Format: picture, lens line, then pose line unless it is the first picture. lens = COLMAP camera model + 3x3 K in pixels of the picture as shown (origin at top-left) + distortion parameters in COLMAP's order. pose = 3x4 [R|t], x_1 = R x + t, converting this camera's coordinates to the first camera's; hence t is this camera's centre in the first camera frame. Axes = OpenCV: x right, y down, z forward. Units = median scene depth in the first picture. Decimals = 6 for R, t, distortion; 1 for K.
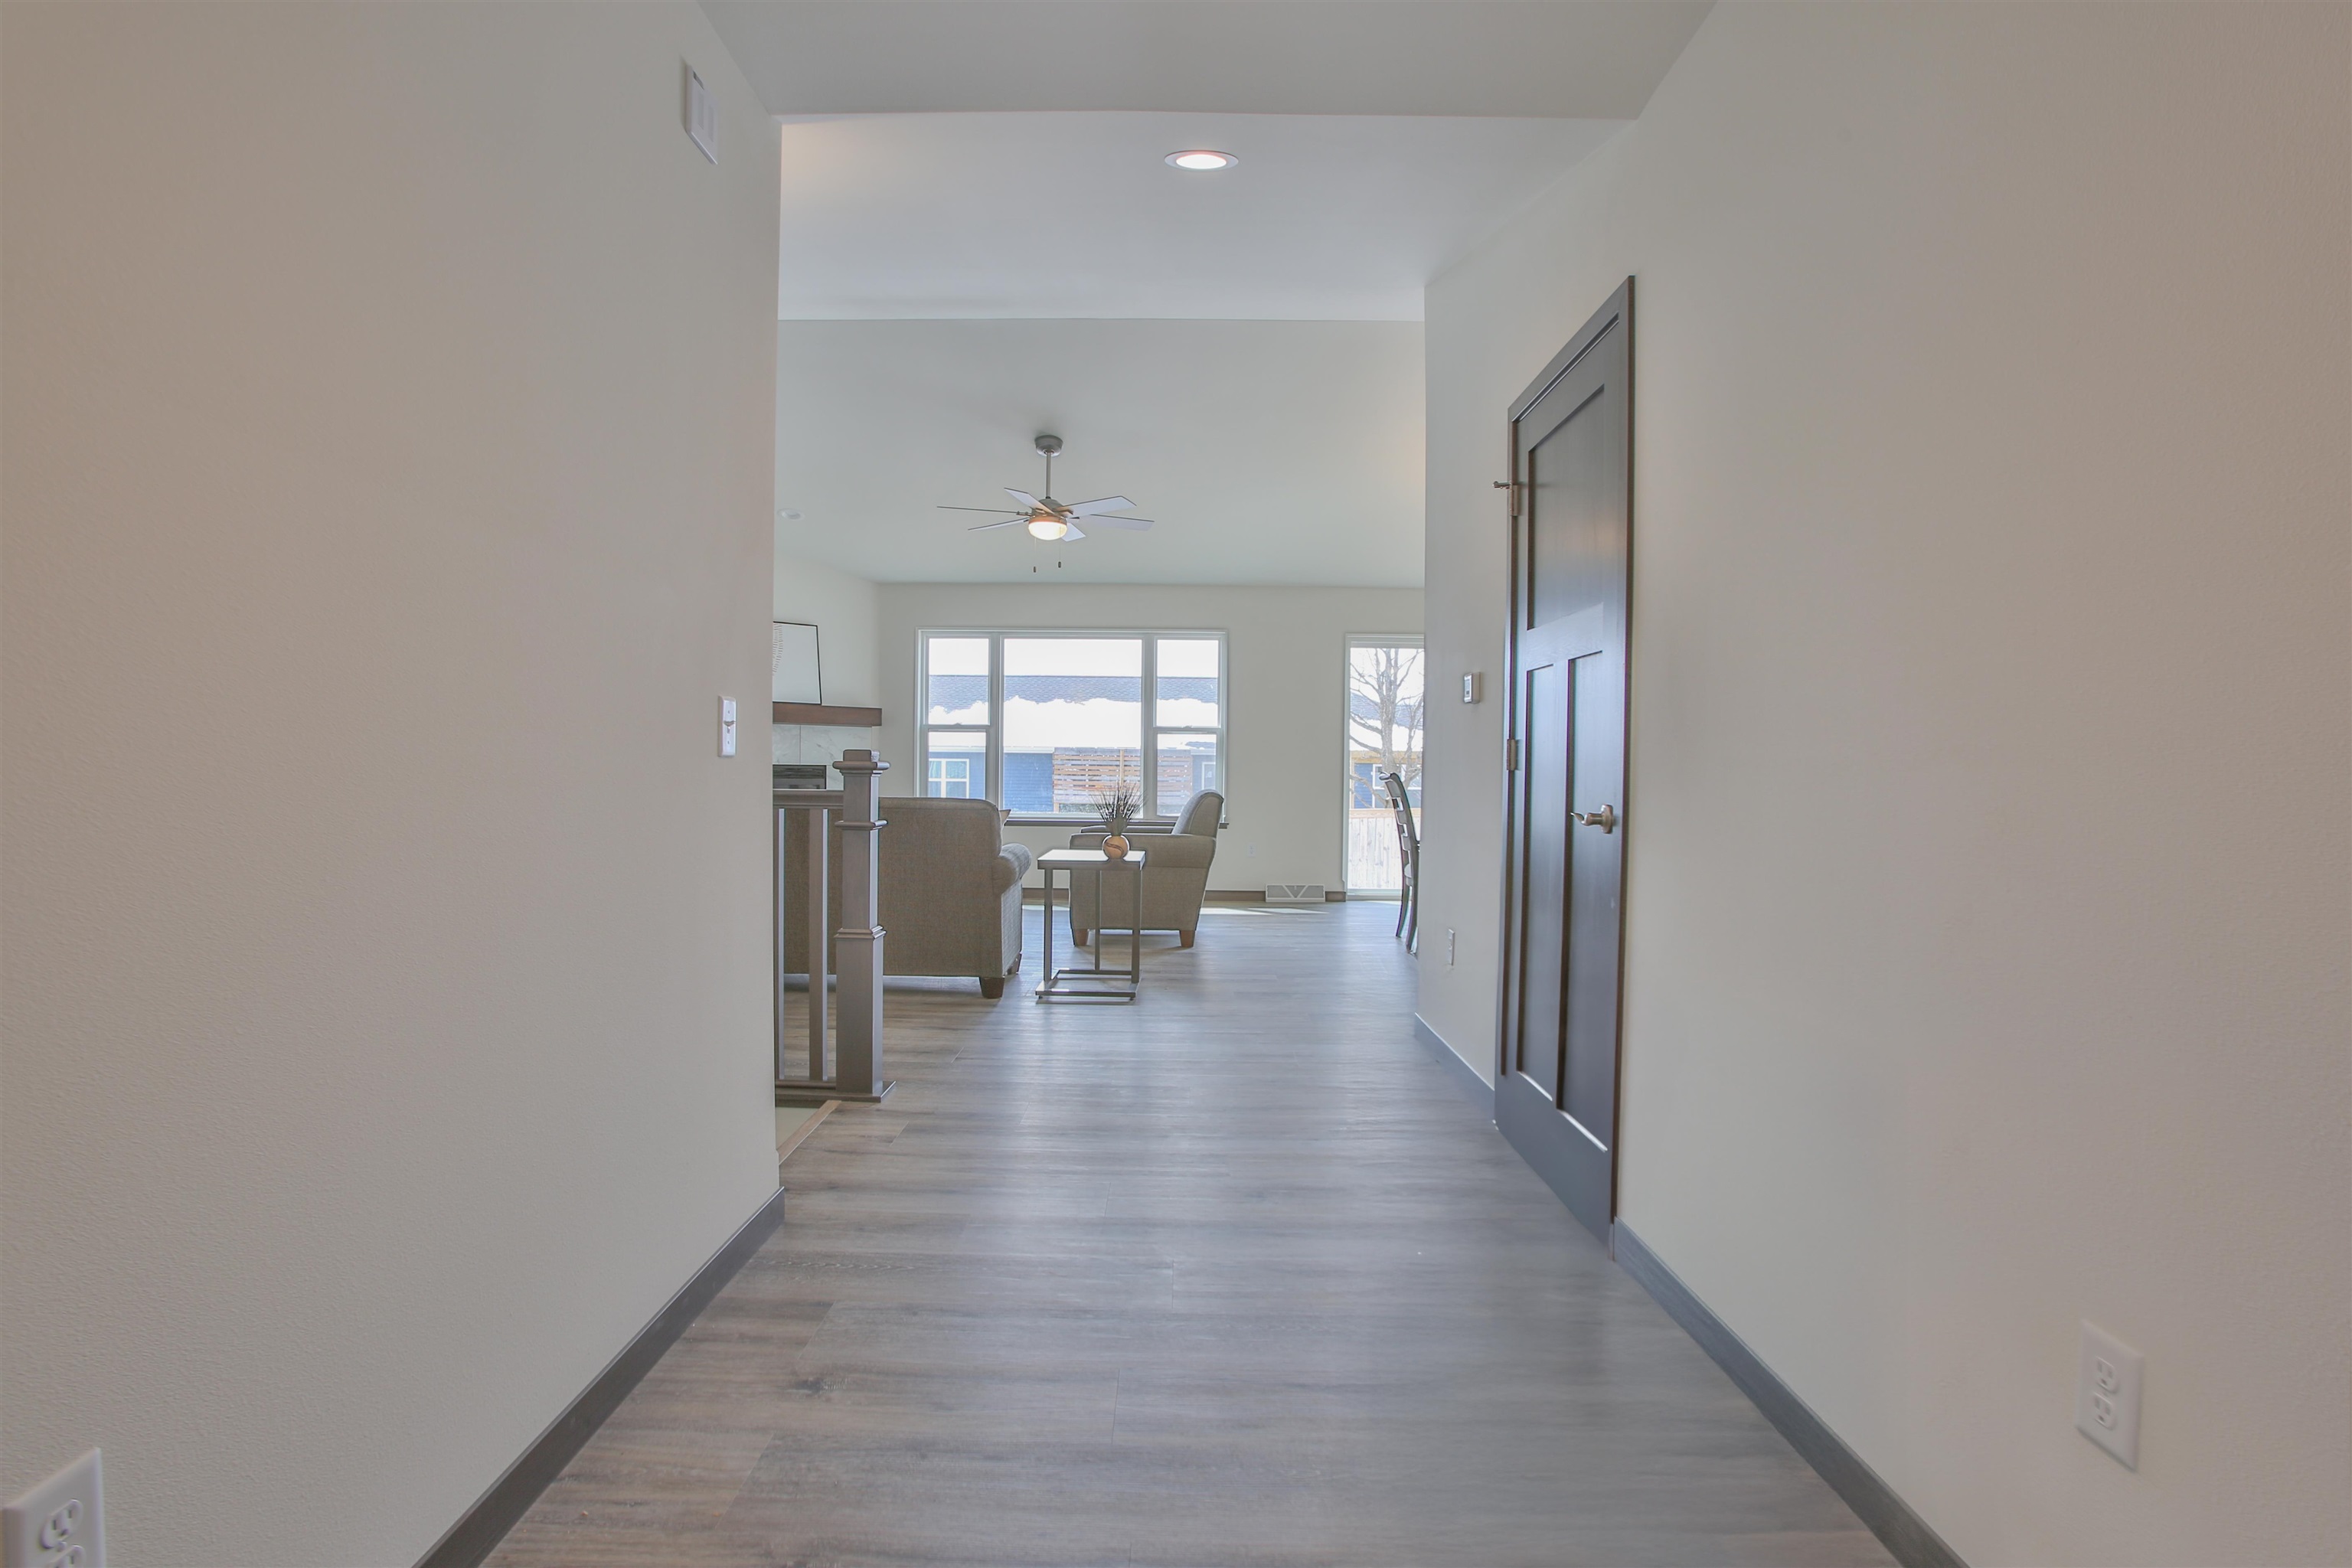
lens RADIAL K [[1153.9, 0, 1165.3], [0, 1153.9, 797.1], [0, 0, 1]] dist [-0.090304, 0.044055]
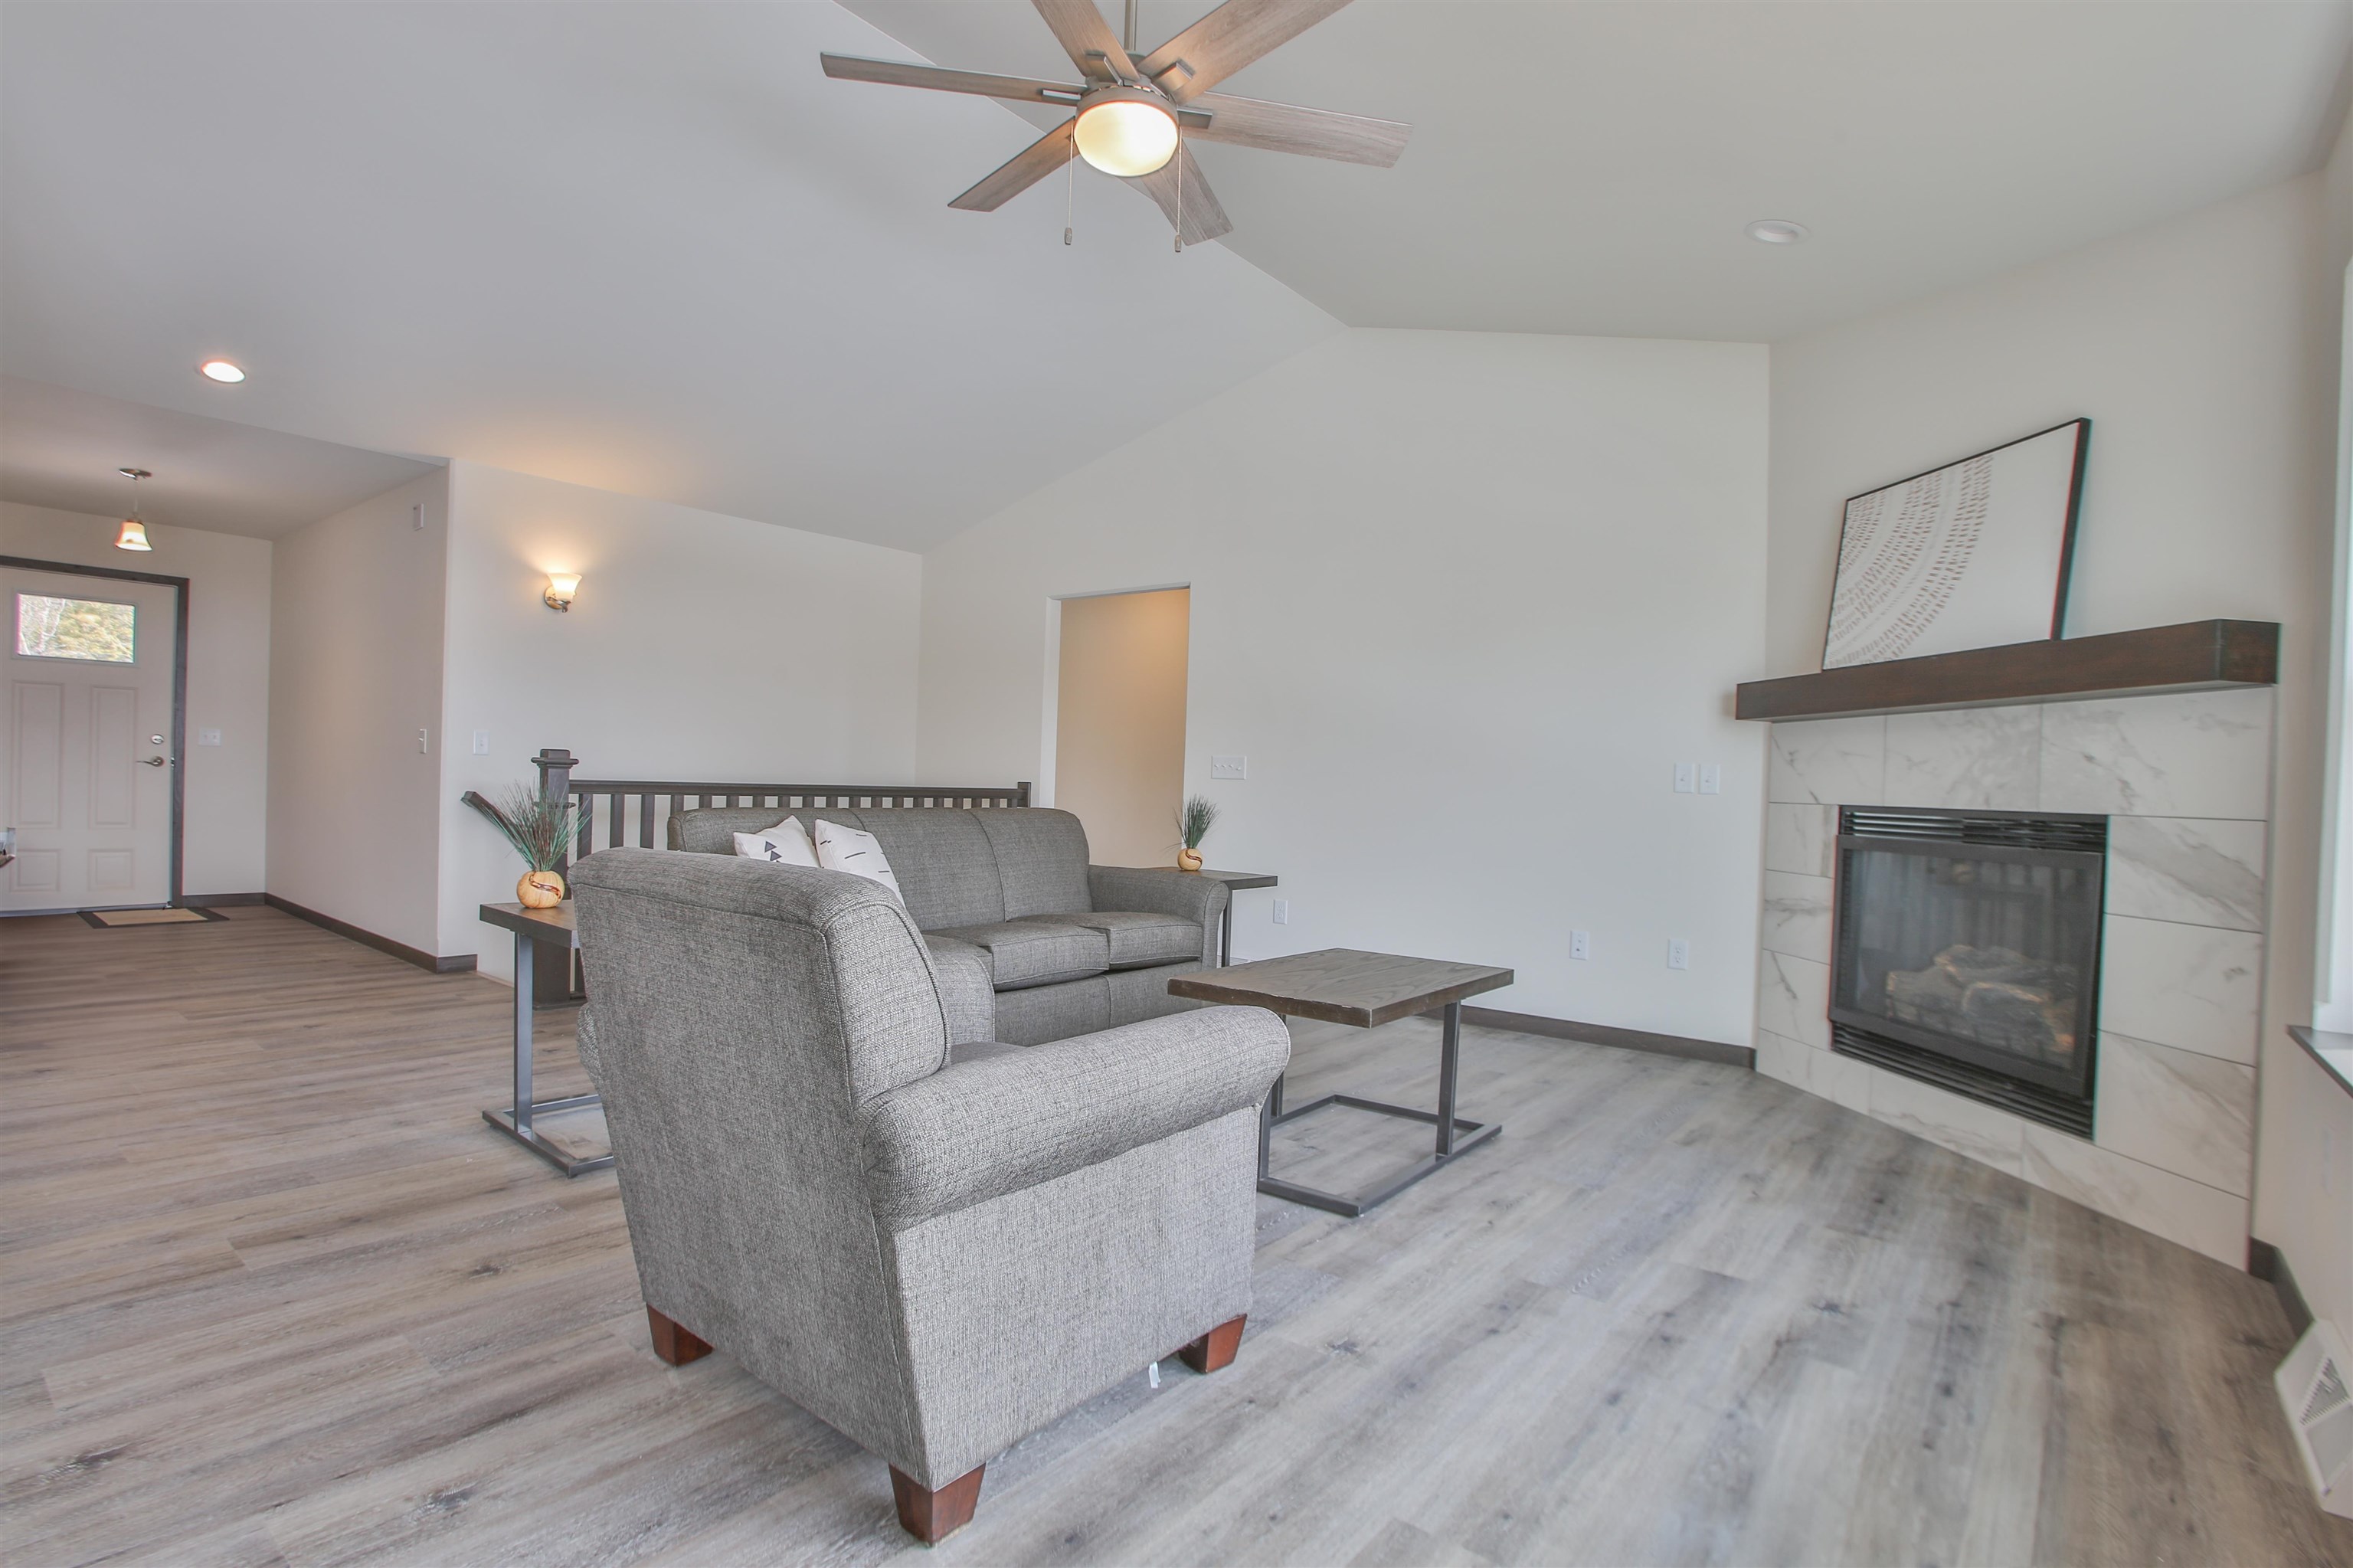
lens RADIAL K [[1154.4, 0, 1165.8], [0, 1154.4, 797.1], [0, 0, 1]] dist [-0.090304, 0.044055]
pose [[-0.618125, -0.017965, -0.785874, 0.134790], [-0.058776, 0.997997, 0.023415, -0.024280], [0.783879, 0.060664, -0.617943, 0.990002]]
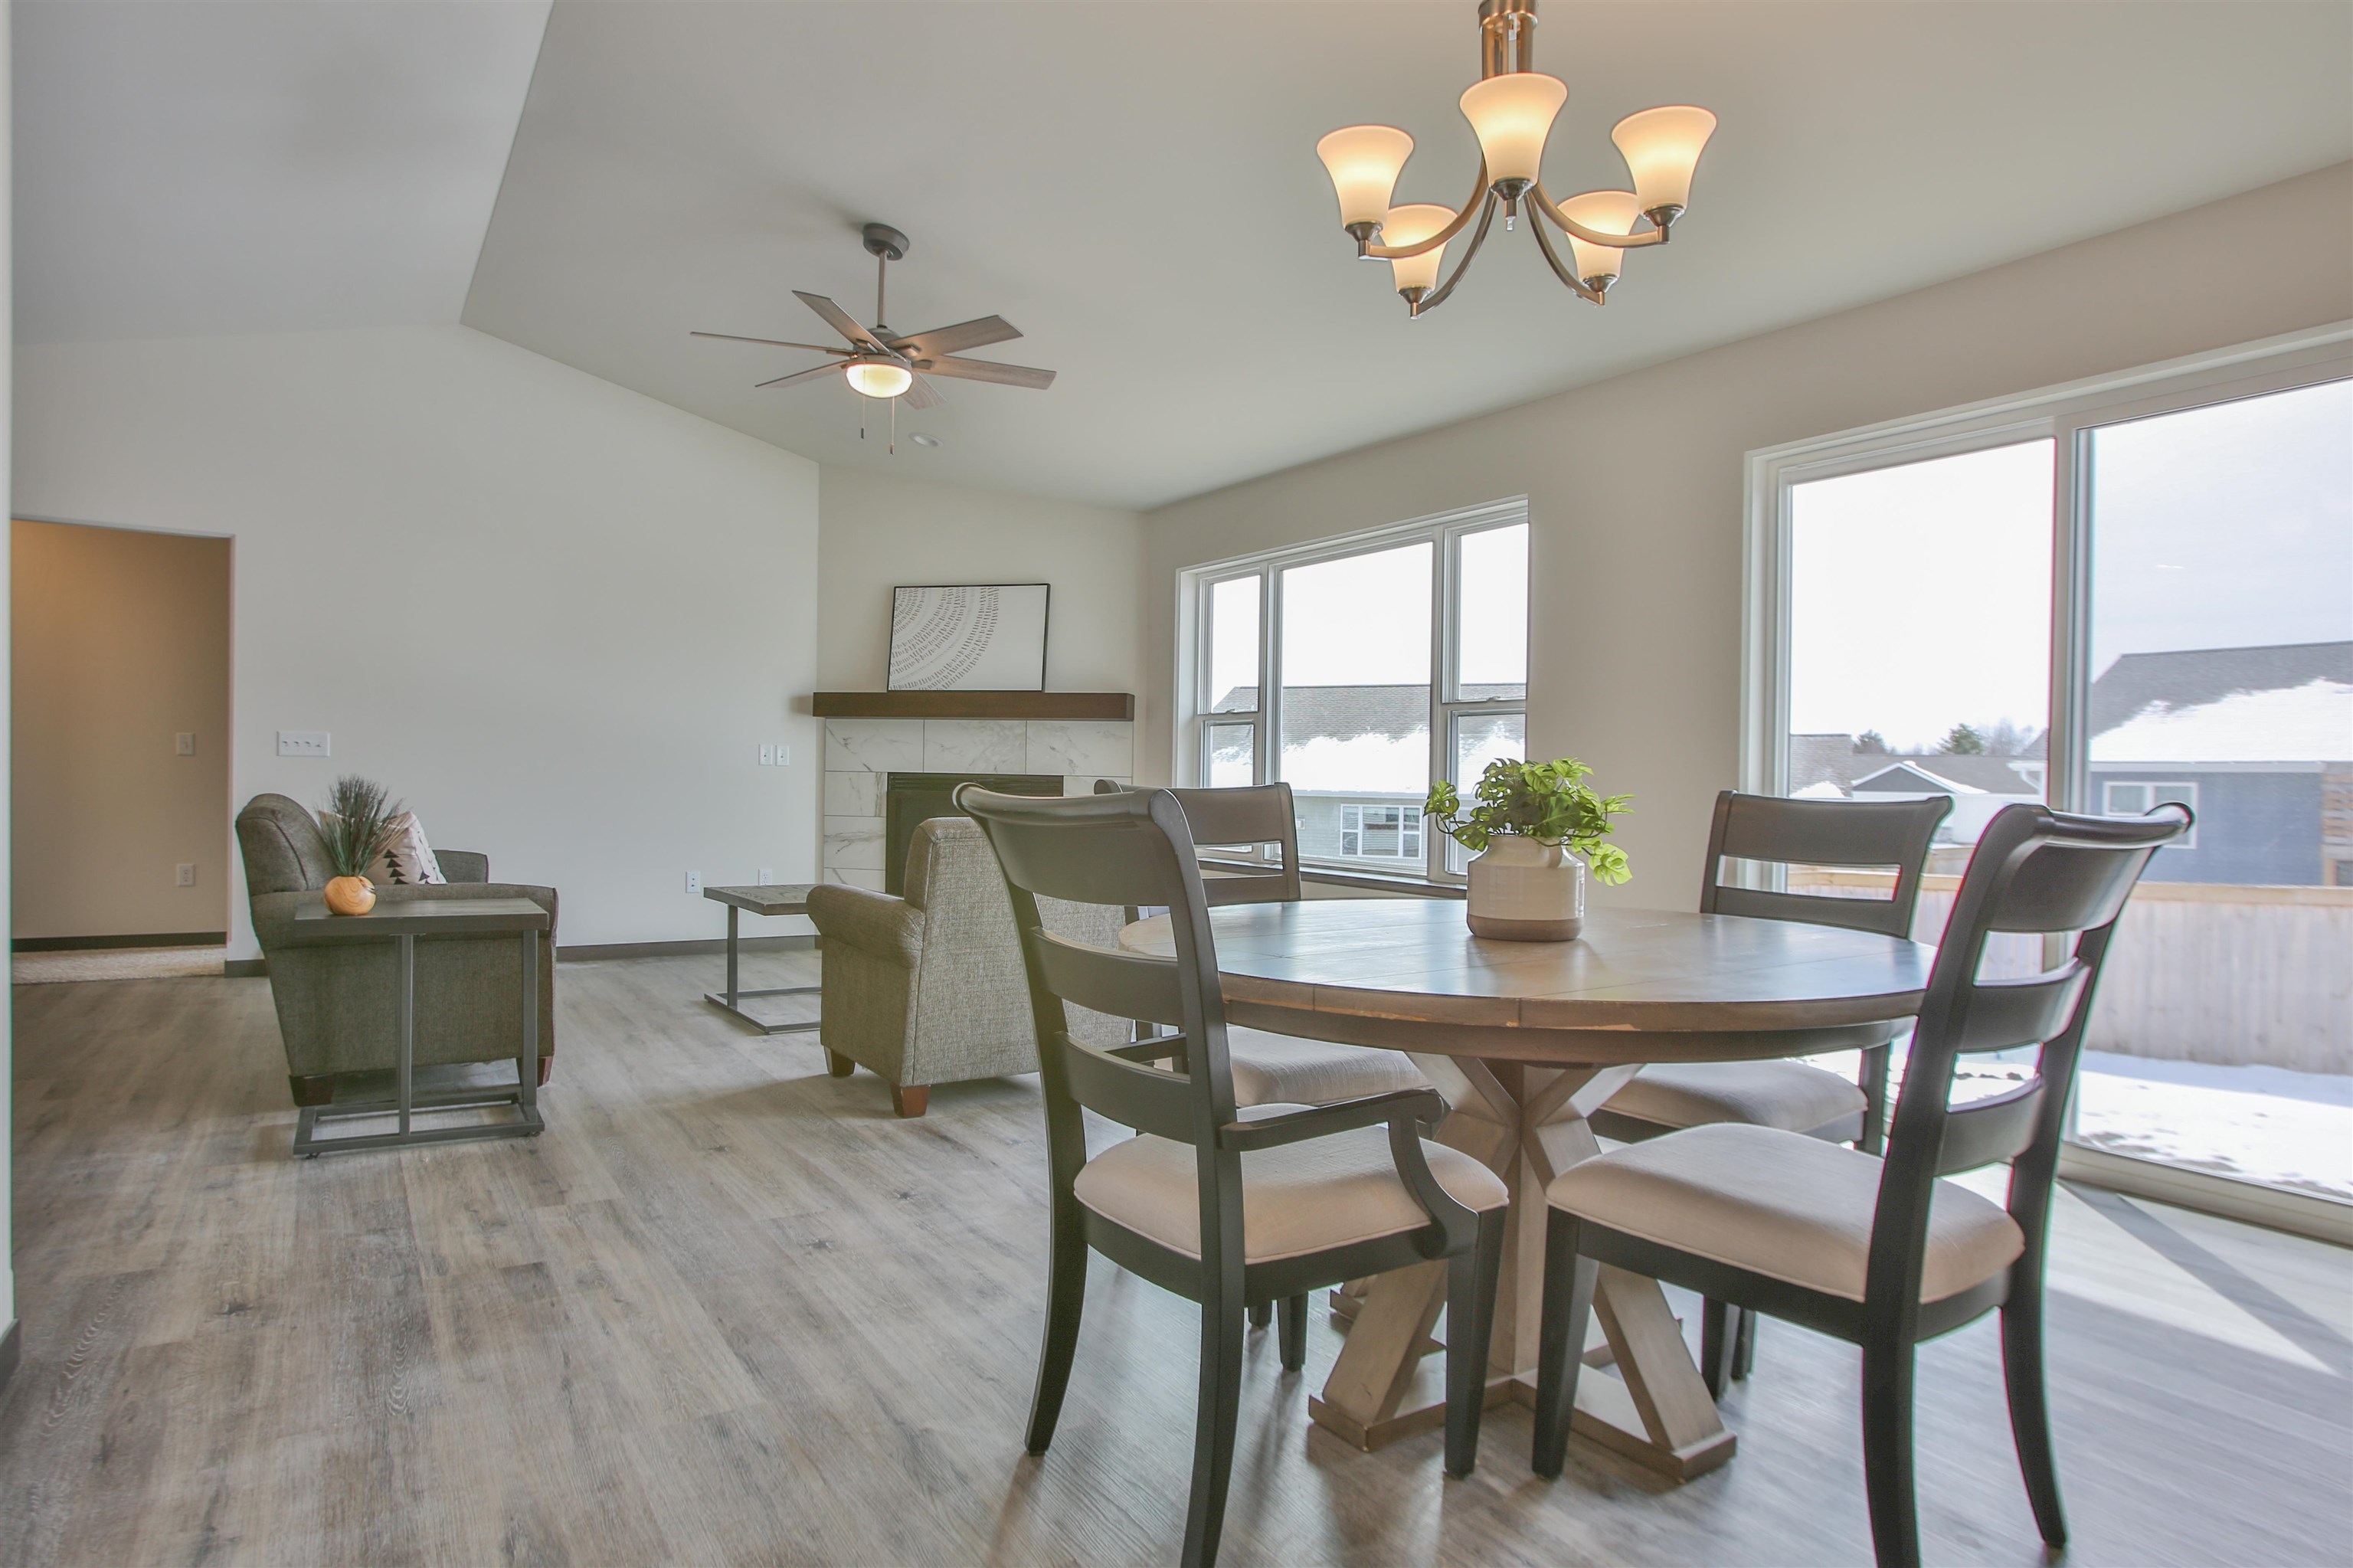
lens RADIAL K [[1361.0, 0, 1176.5], [0, 1361.0, 784.0], [0, 0, 1]] dist [-0.080264, 0.056204]
pose [[0.553197, 0.005921, -0.833029, 0.459016], [-0.034709, 0.999270, -0.015947, -0.011251], [0.832327, 0.037736, 0.552999, 0.590757]]
